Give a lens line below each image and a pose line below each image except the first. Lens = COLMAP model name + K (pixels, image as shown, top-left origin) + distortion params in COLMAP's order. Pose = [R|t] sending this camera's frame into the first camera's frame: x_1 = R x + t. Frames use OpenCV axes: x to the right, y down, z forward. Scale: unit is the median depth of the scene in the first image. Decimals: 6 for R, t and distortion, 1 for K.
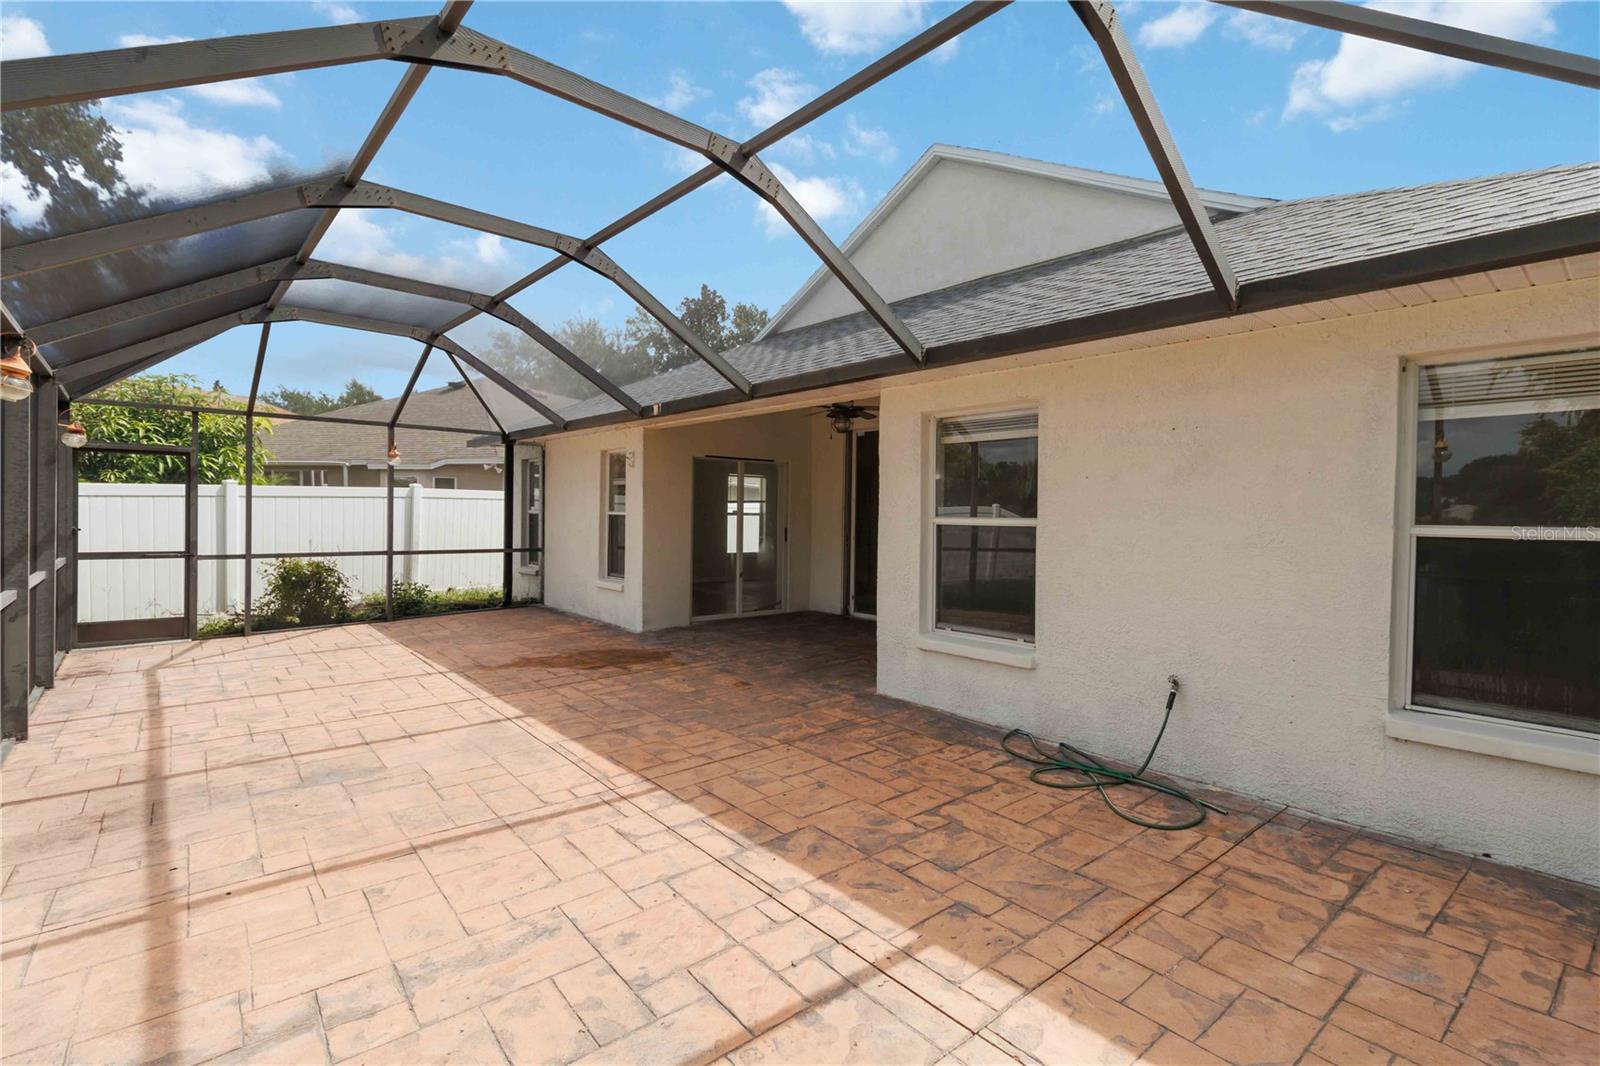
lens RADIAL K [[735.4, 0, 813.6], [0, 735.4, 519.9], [0, 0, 1]] dist [-0.000238, -0.000073]
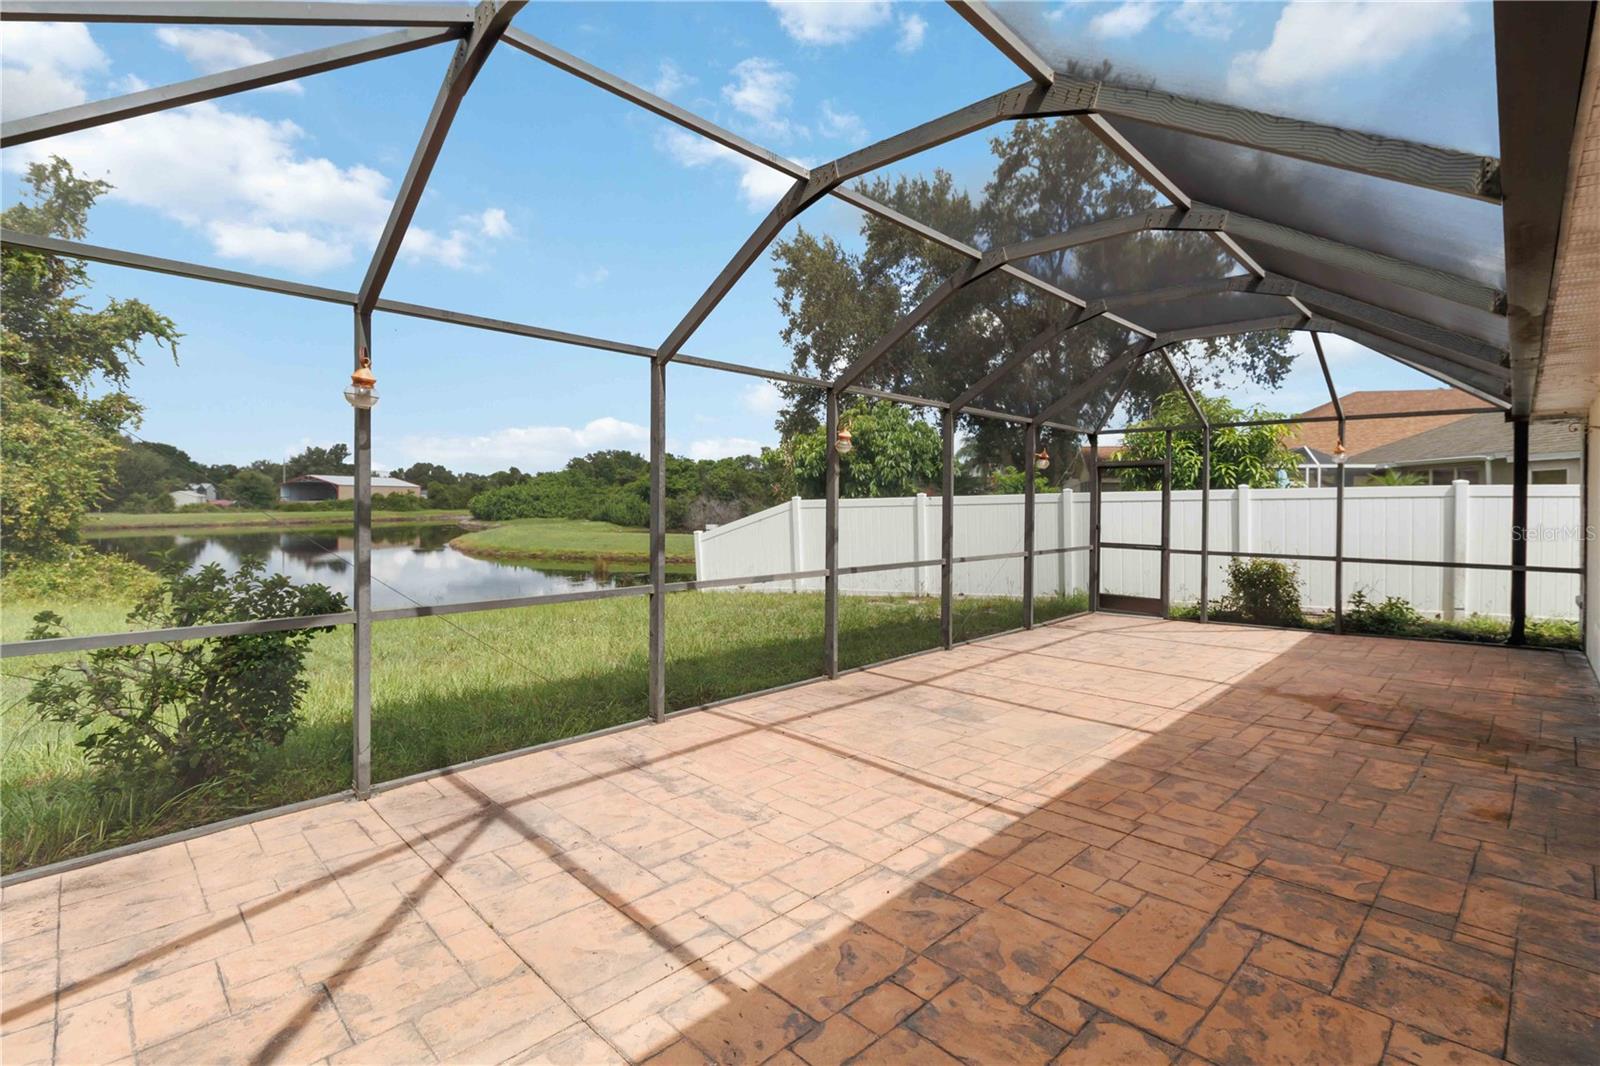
lens RADIAL K [[735.4, 0, 809.1], [0, 735.4, 523.1], [0, 0, 1]] dist [-0.000238, -0.000073]
pose [[0.091391, 0.017097, -0.995668, 0.683200], [-0.014372, 0.999771, 0.015848, -0.012787], [0.995711, 0.012862, 0.091616, 0.651114]]
